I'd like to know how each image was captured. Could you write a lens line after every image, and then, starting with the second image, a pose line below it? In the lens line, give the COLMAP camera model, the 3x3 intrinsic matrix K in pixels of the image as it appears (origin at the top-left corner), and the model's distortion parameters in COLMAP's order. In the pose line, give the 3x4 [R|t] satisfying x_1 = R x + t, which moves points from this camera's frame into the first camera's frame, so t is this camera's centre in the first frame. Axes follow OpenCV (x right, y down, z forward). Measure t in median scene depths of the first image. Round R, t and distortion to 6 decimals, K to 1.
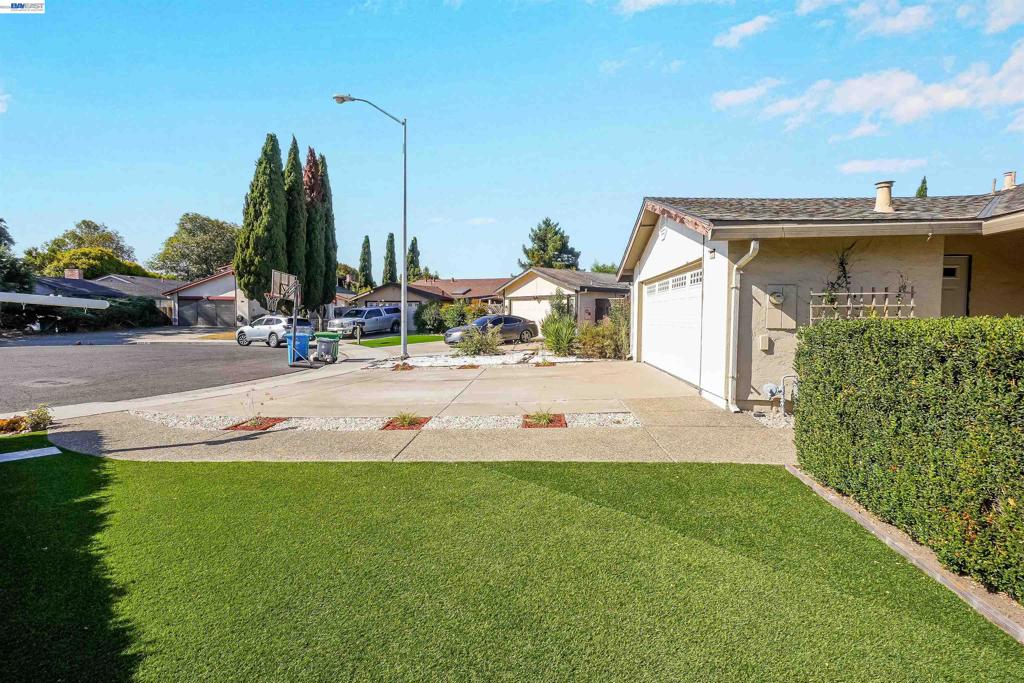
lens RADIAL K [[449.1, 0, 512.0], [0, 449.1, 341.5], [0, 0, 1]] dist [-0.001055, -0.000010]
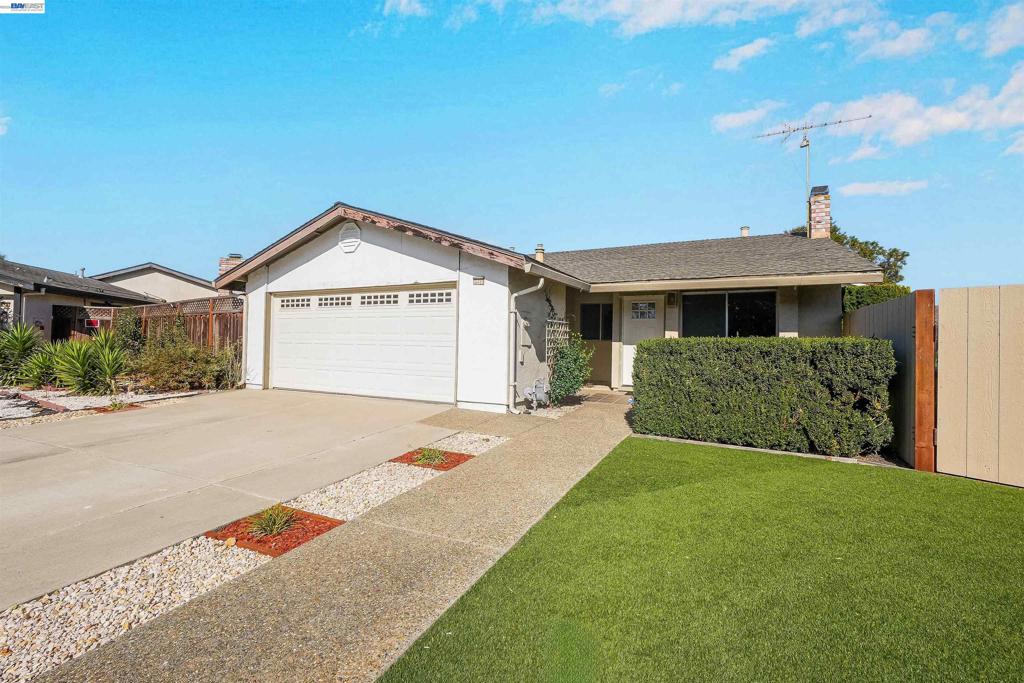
lens RADIAL K [[449.1, 0, 512.0], [0, 449.1, 341.5], [0, 0, 1]] dist [-0.001055, -0.000010]
pose [[0.370403, 0.001041, 0.928870, -0.318584], [0.039390, 0.999082, -0.016827, -0.010056], [-0.928035, 0.042821, 0.370022, 0.278475]]
